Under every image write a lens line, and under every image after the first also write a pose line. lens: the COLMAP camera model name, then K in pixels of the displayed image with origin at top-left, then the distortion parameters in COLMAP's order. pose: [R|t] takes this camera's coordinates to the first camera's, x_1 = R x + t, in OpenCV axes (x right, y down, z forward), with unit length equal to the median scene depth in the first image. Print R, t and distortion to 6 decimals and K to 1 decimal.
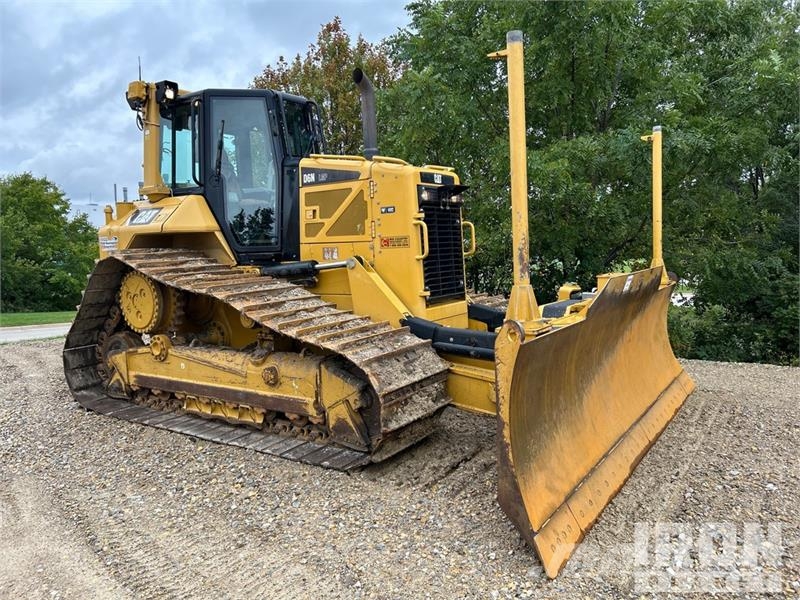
lens RADIAL K [[603.0, 0, 403.8], [0, 603.0, 296.1], [0, 0, 1]] dist [0.055527, -0.068536]
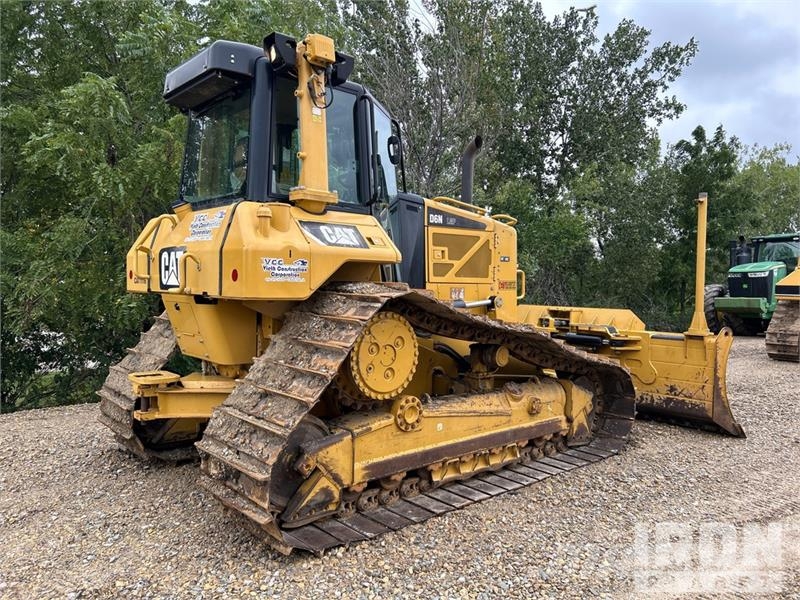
lens RADIAL K [[603.0, 0, 403.8], [0, 603.0, 296.1], [0, 0, 1]] dist [0.055527, -0.068536]
pose [[0.252196, 0.019399, 0.967482, -1.221368], [0.068366, 0.996944, -0.037811, -0.034648], [-0.965258, 0.075679, 0.250099, 0.868451]]
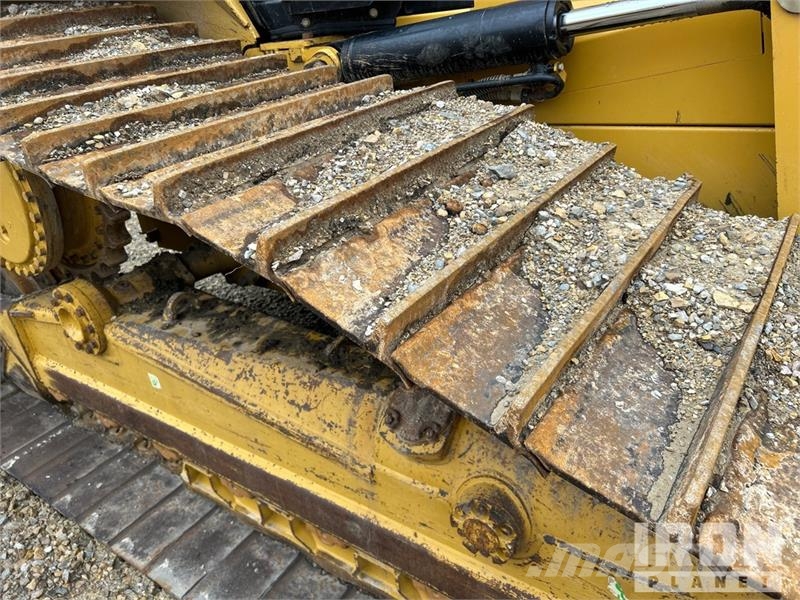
lens RADIAL K [[600.3, 0, 391.8], [0, 600.3, 296.5], [0, 0, 1]] dist [0.051206, -0.064303]
pose [[0.996201, -0.059731, -0.063365, -0.219763], [0.078656, 0.929455, 0.360454, -0.040132], [0.037364, -0.364068, 0.930622, 0.744720]]
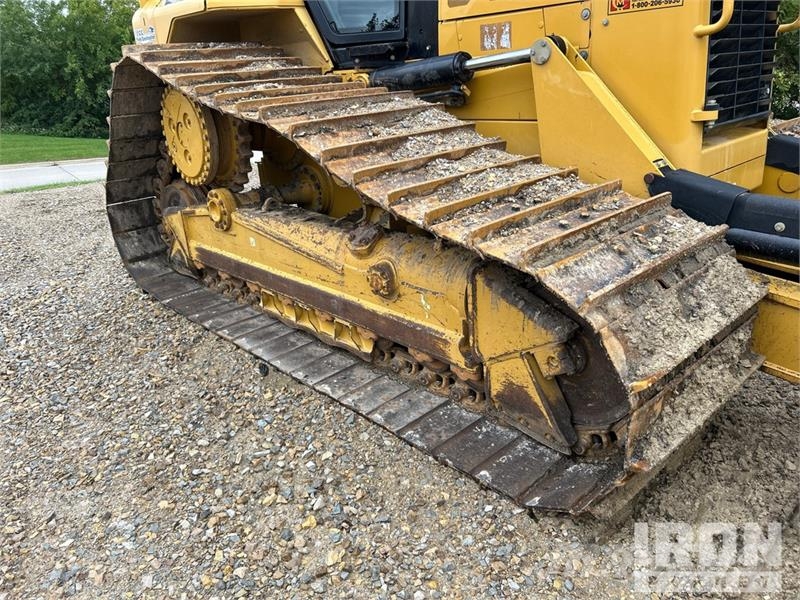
lens RADIAL K [[603.0, 0, 403.8], [0, 603.0, 296.1], [0, 0, 1]] dist [0.055527, -0.068536]
pose [[0.973306, 0.055291, -0.222750, -0.073787], [0.009613, 0.959875, 0.280262, -0.004728], [0.229308, -0.274922, 0.933721, 0.458815]]
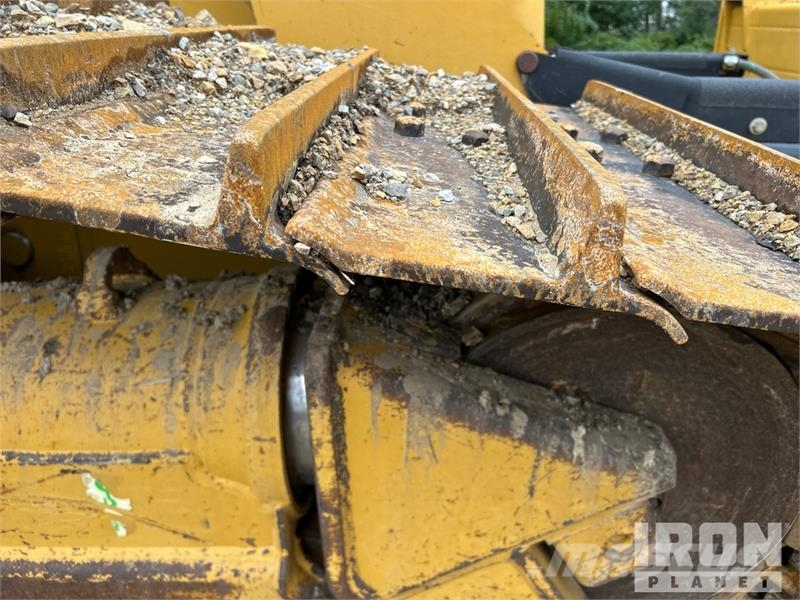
lens RADIAL K [[603.0, 0, 403.8], [0, 603.0, 296.1], [0, 0, 1]] dist [0.055527, -0.068536]
pose [[0.847536, -0.206738, 0.488817, -0.163190], [0.043004, 0.944736, 0.324999, 0.044724], [-0.528993, -0.254427, 0.809589, 0.760179]]
